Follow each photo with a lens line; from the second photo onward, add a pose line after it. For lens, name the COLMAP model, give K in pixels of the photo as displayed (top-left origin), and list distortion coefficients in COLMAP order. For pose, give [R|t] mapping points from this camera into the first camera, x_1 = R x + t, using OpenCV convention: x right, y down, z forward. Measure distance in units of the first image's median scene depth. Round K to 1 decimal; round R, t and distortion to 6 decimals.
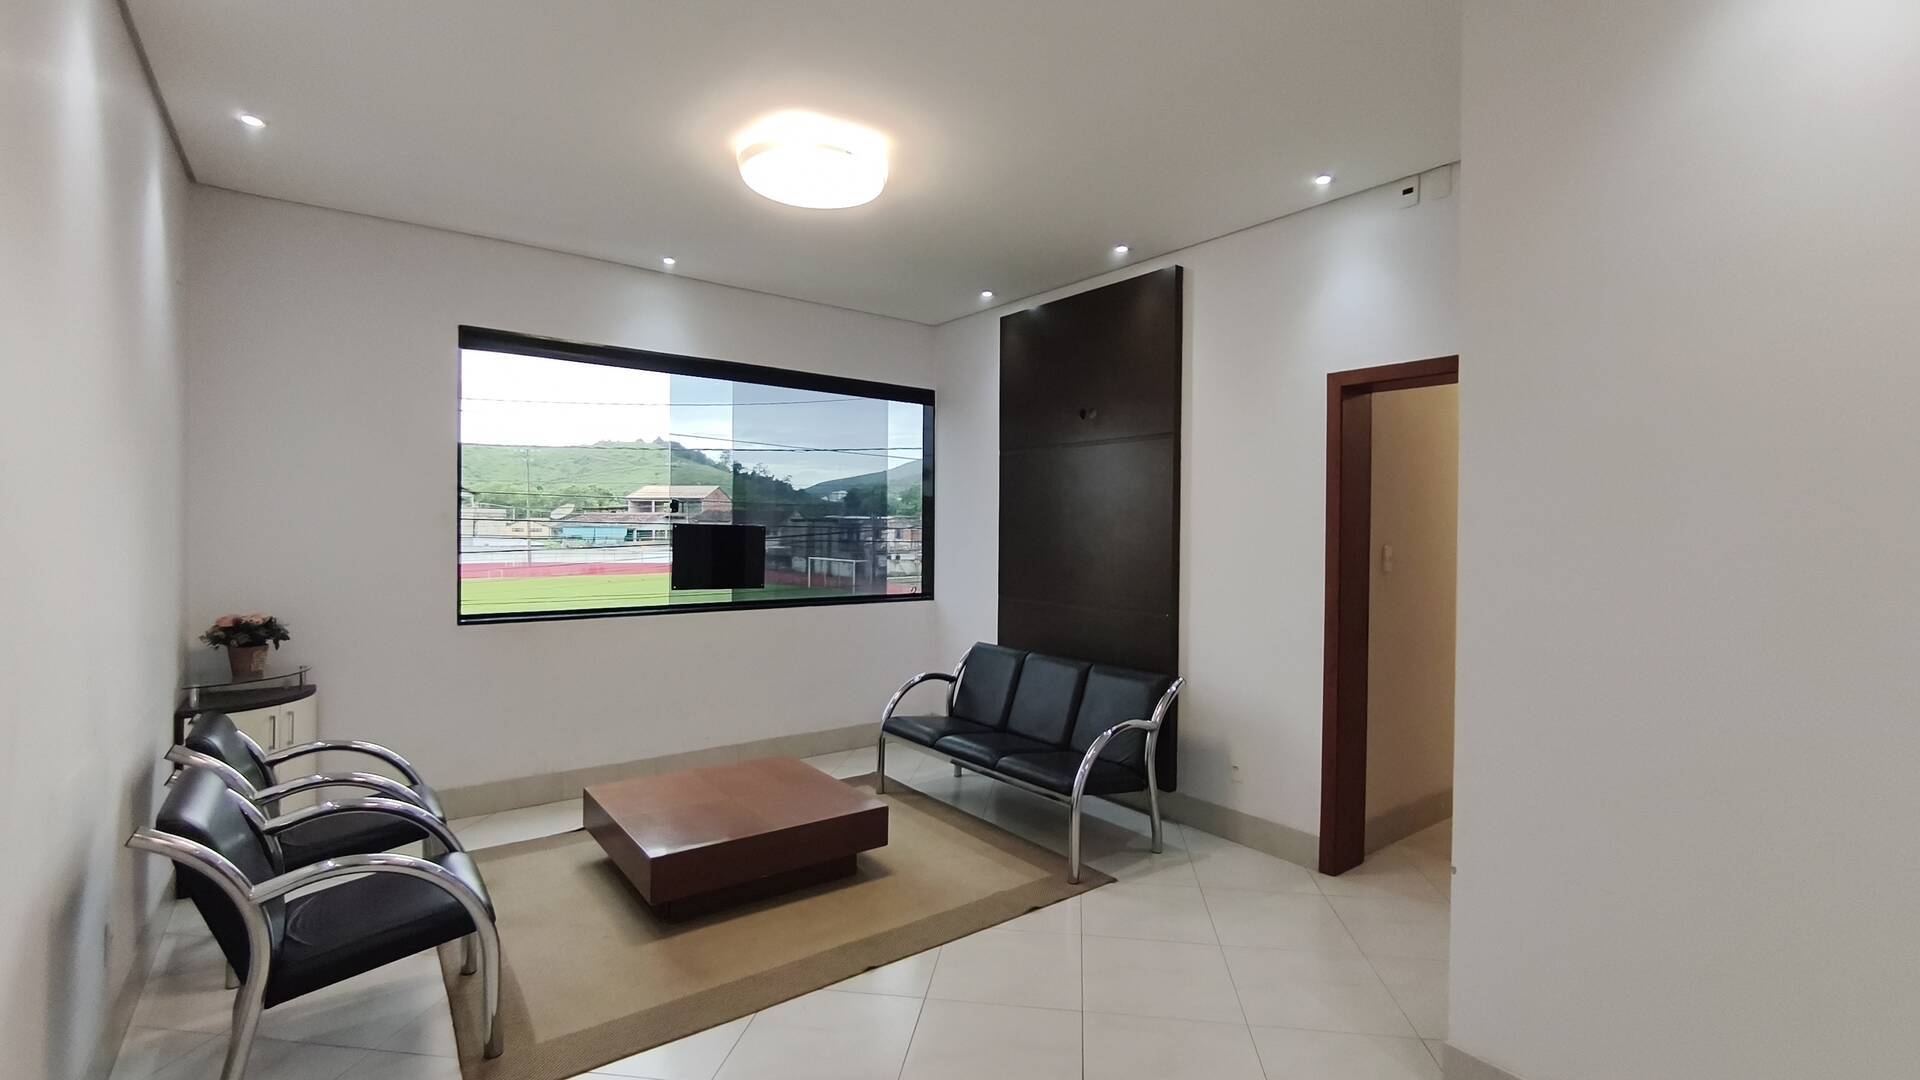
lens RADIAL K [[839.5, 0, 969.0], [0, 839.5, 534.4], [0, 0, 1]] dist [-0.015331, 0.005041]
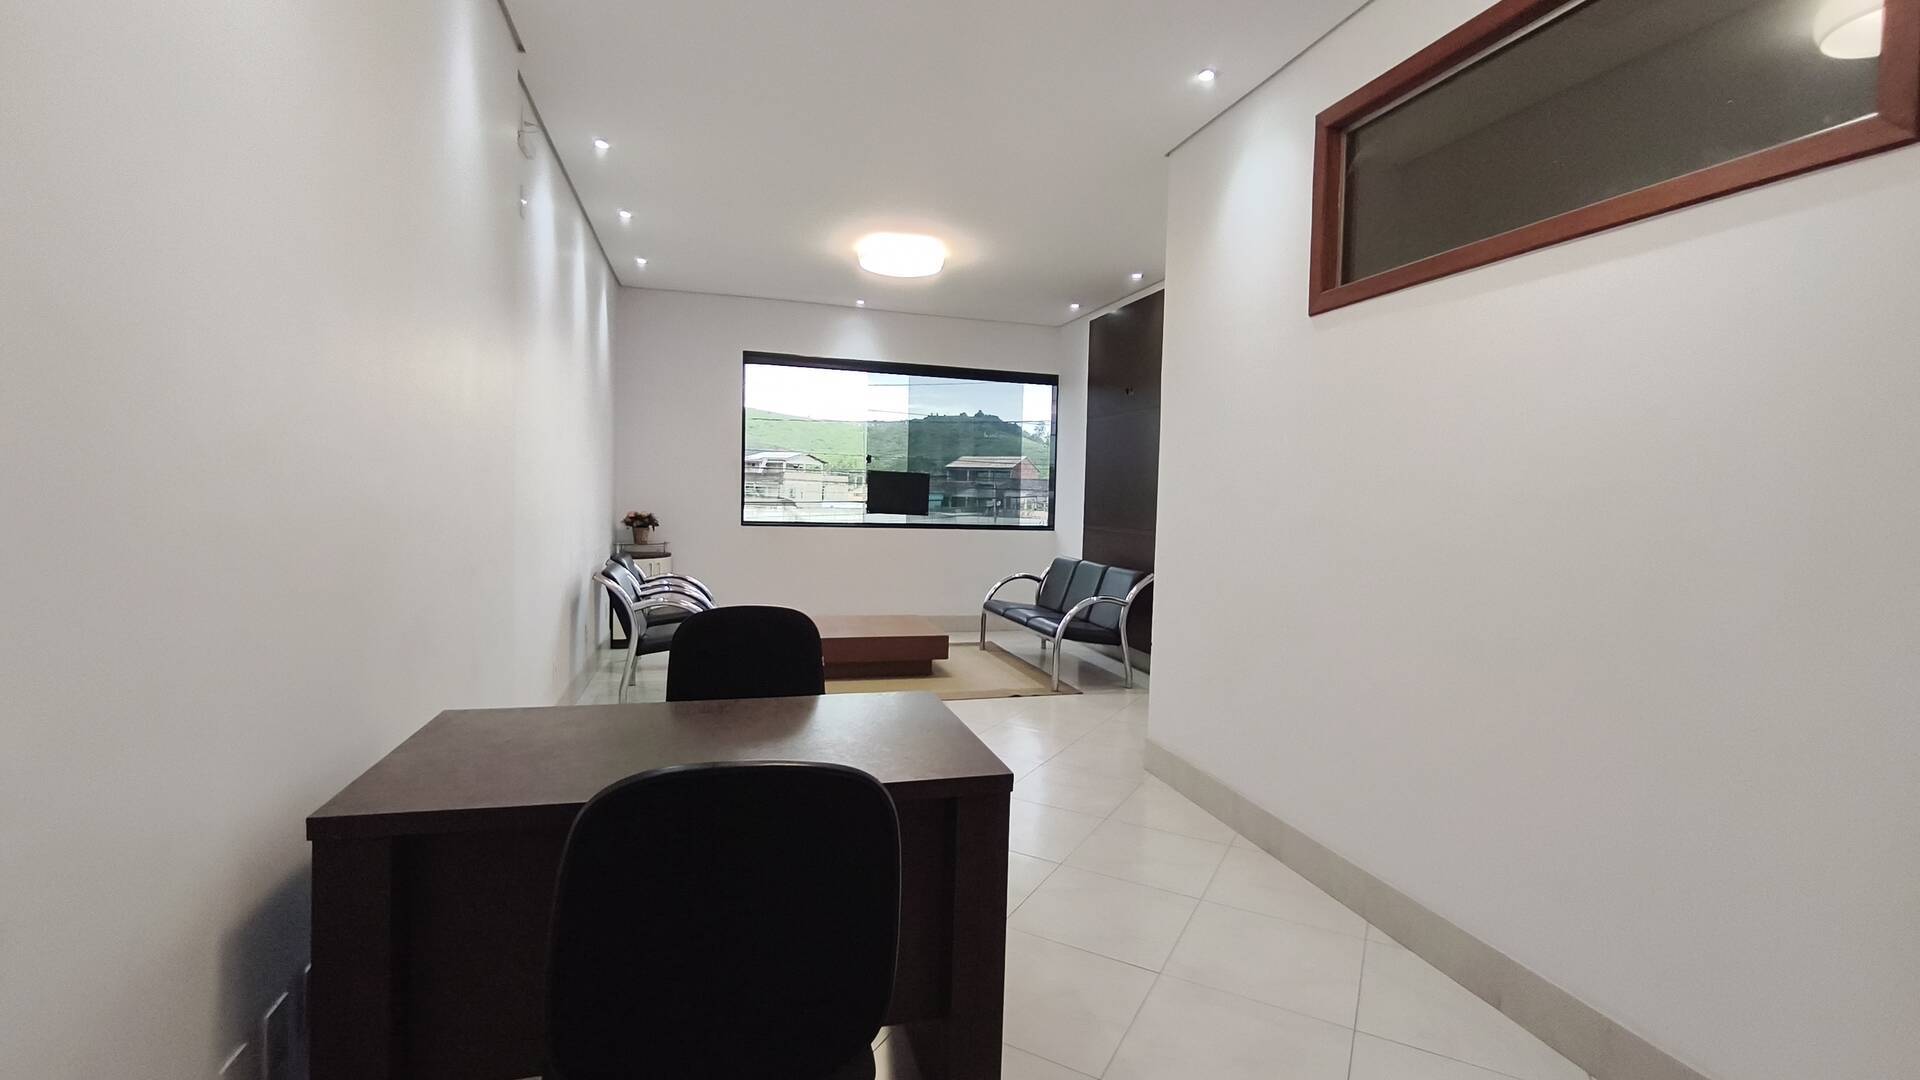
lens RADIAL K [[839.5, 0, 969.0], [0, 839.5, 534.4], [0, 0, 1]] dist [-0.015331, 0.005041]
pose [[0.933005, 0.032257, -0.358414, 0.438975], [-0.019940, 0.999078, 0.038008, 0.049493], [0.359309, -0.028314, 0.932789, -0.438032]]
